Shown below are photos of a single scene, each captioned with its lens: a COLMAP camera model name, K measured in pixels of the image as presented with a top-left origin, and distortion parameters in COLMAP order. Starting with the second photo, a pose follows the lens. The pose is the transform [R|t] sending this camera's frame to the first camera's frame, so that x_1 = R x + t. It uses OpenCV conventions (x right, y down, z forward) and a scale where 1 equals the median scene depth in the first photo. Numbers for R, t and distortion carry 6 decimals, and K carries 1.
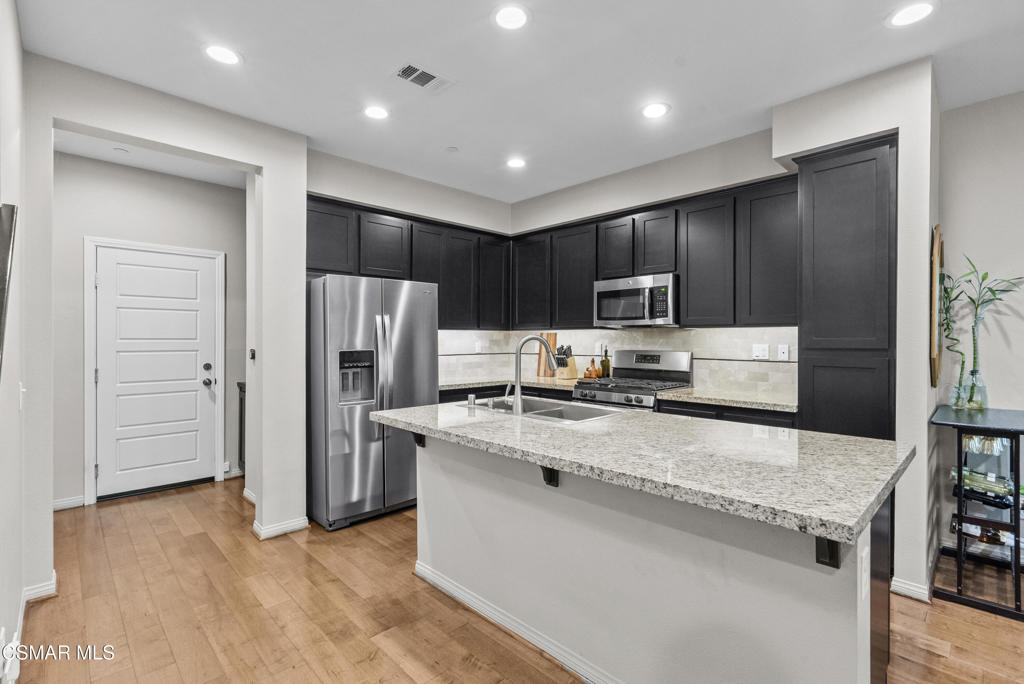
lens RADIAL K [[466.3, 0, 514.5], [0, 466.3, 342.6], [0, 0, 1]] dist [0.003887, -0.000422]
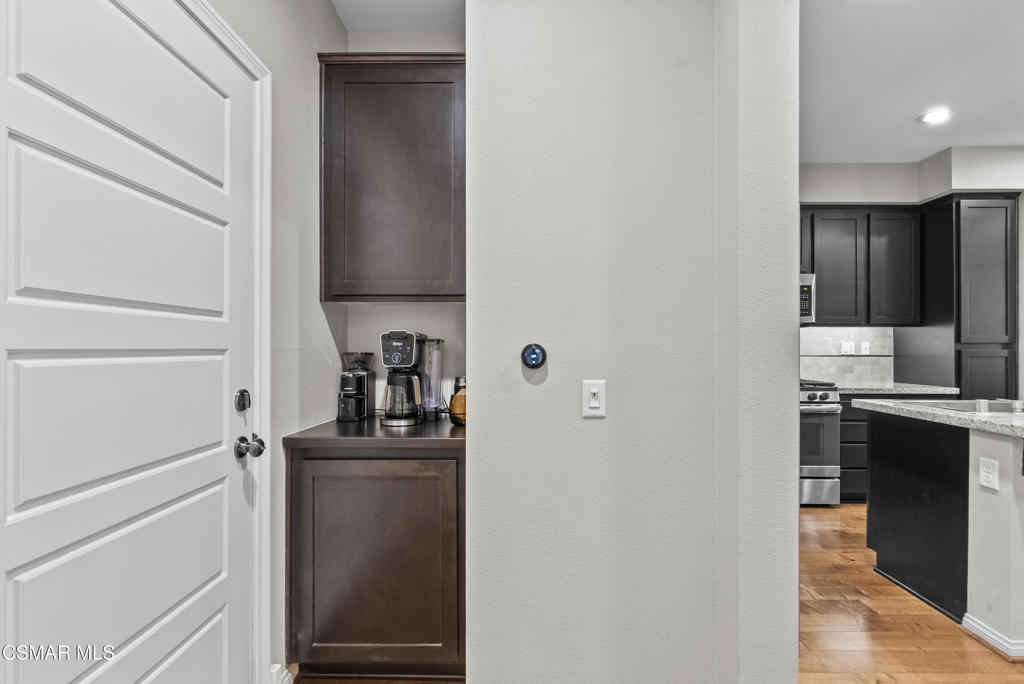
lens RADIAL K [[466.3, 0, 514.4], [0, 466.3, 345.5], [0, 0, 1]] dist [0.003887, -0.000422]
pose [[0.702568, 0.003942, 0.711605, -0.900322], [0.004264, 0.999943, -0.009749, 0.020221], [-0.711603, 0.009884, 0.702512, 0.754327]]
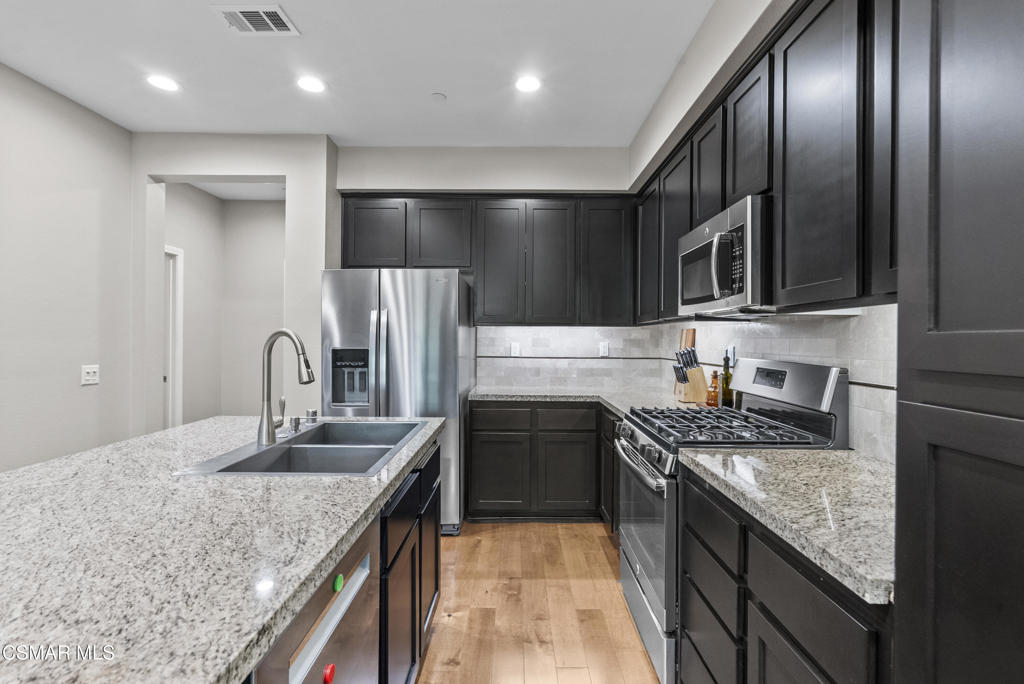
lens RADIAL K [[466.3, 0, 518.0], [0, 466.3, 340.3], [0, 0, 1]] dist [0.003887, -0.000422]
pose [[0.718015, 0.005769, -0.696004, 0.503104], [-0.008936, 0.999960, -0.000929, -0.002029], [0.695971, 0.006887, 0.718037, 0.515271]]
